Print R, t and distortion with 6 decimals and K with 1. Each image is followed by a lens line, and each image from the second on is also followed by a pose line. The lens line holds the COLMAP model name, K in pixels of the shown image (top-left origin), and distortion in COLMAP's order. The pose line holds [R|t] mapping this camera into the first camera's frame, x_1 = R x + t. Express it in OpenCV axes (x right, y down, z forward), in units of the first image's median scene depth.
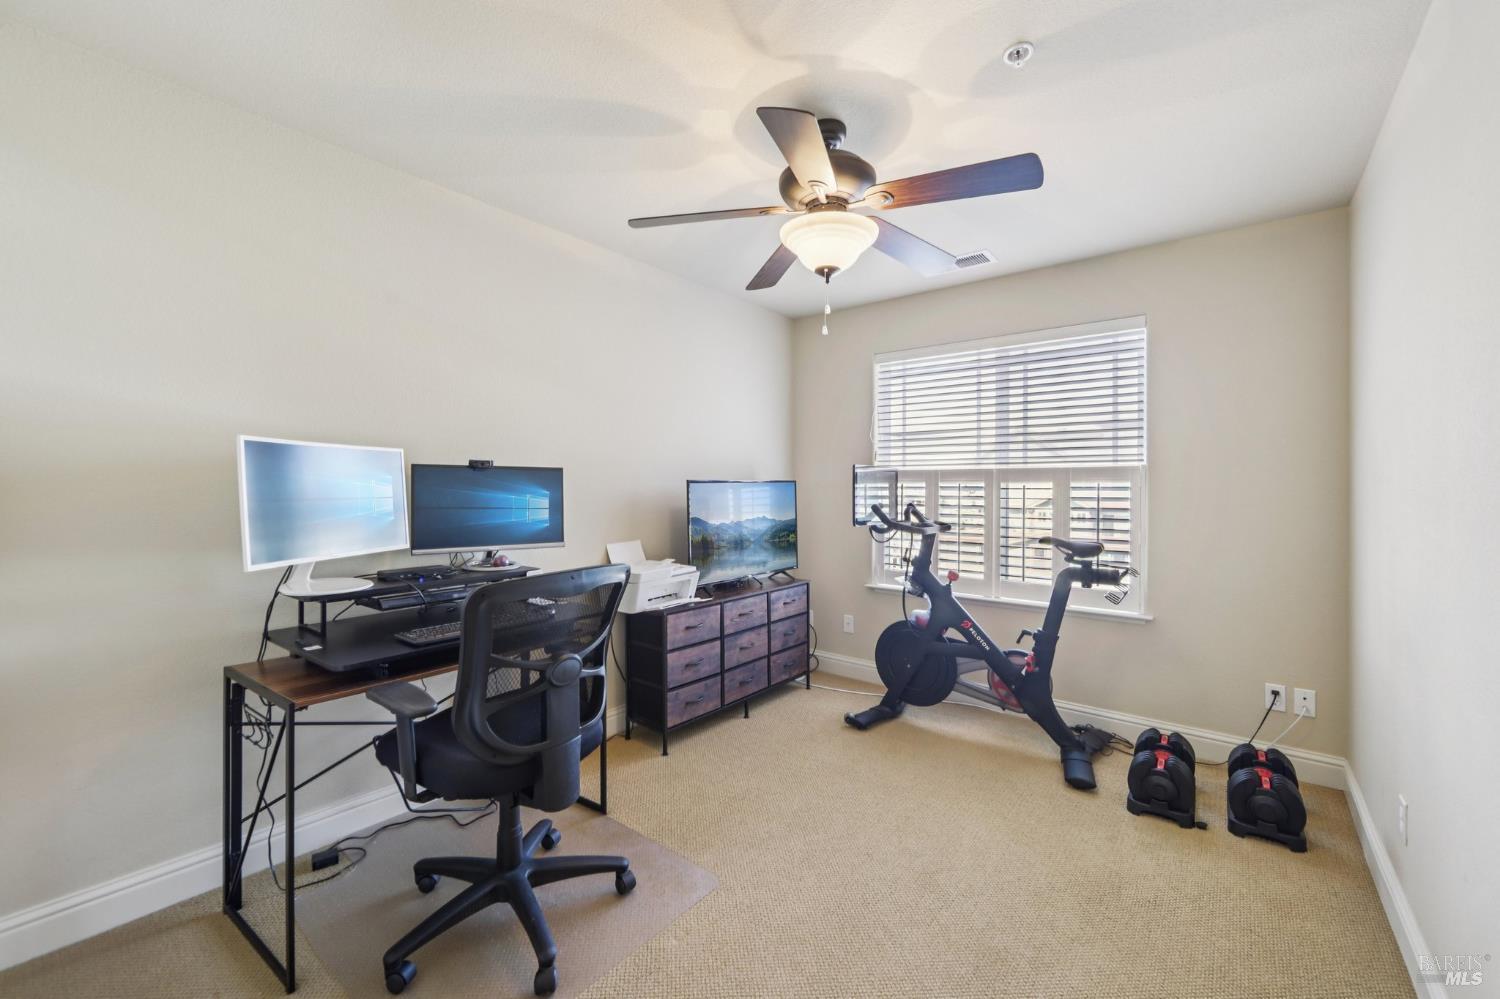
lens RADIAL K [[597.6, 0, 764.7], [0, 597.6, 492.9], [0, 0, 1]] dist [-0.013933, 0.003047]
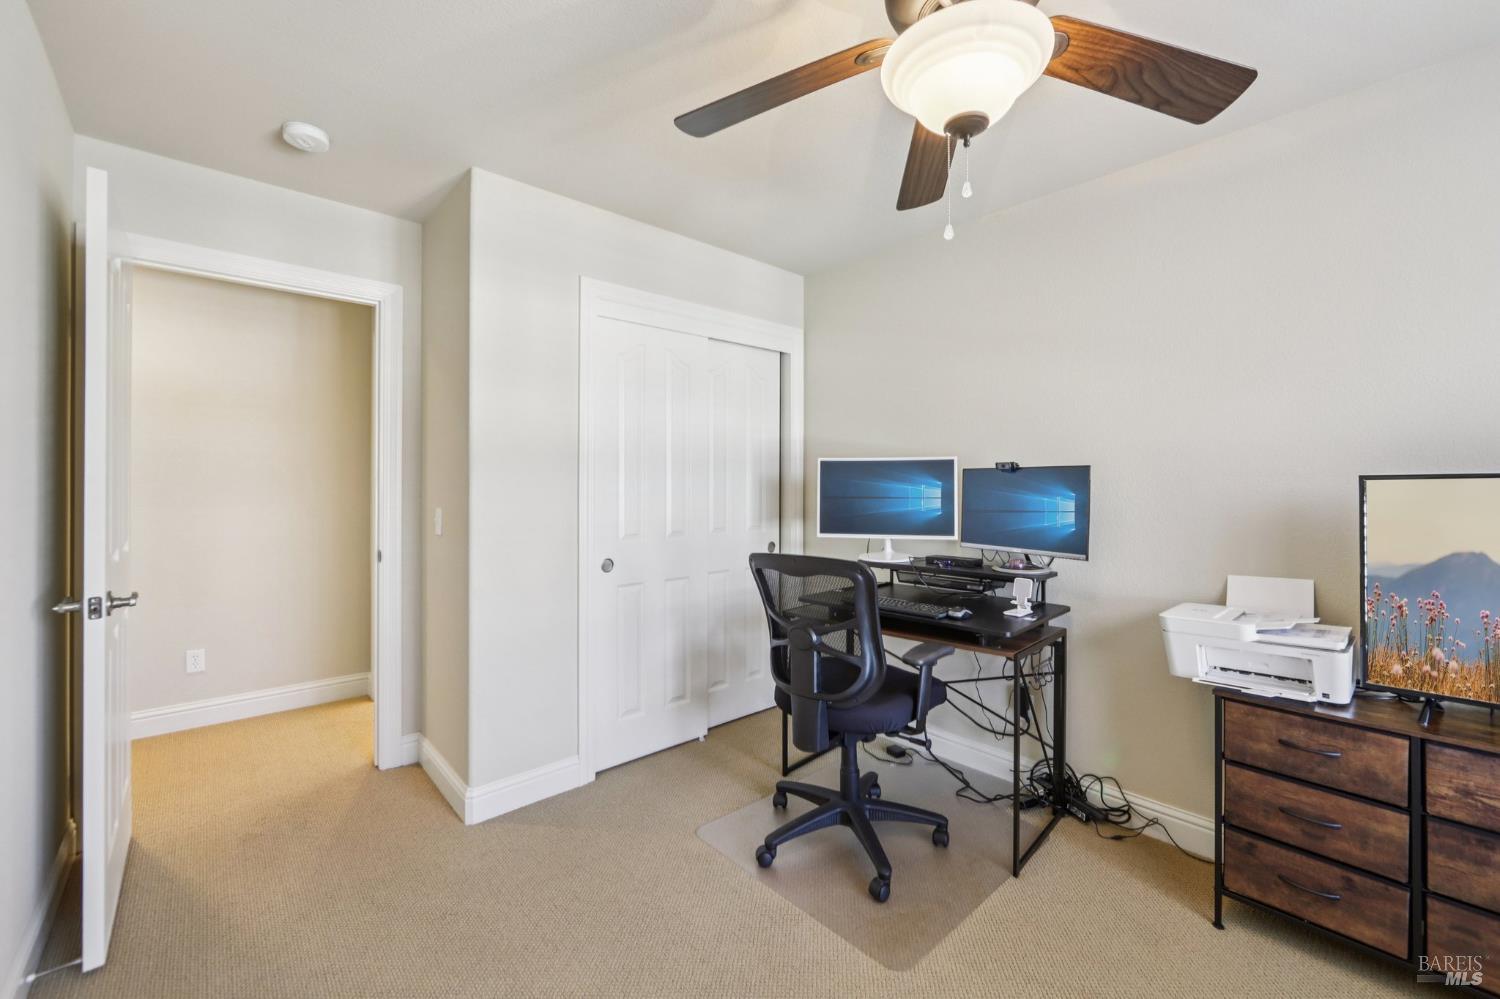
lens RADIAL K [[597.6, 0, 751.7], [0, 597.6, 491.1], [0, 0, 1]] dist [-0.013933, 0.003047]
pose [[-0.157768, -0.001411, -0.987475, 0.497590], [-0.014779, 0.999890, 0.000932, 0.000201], [0.987366, 0.014741, -0.157772, 0.607413]]
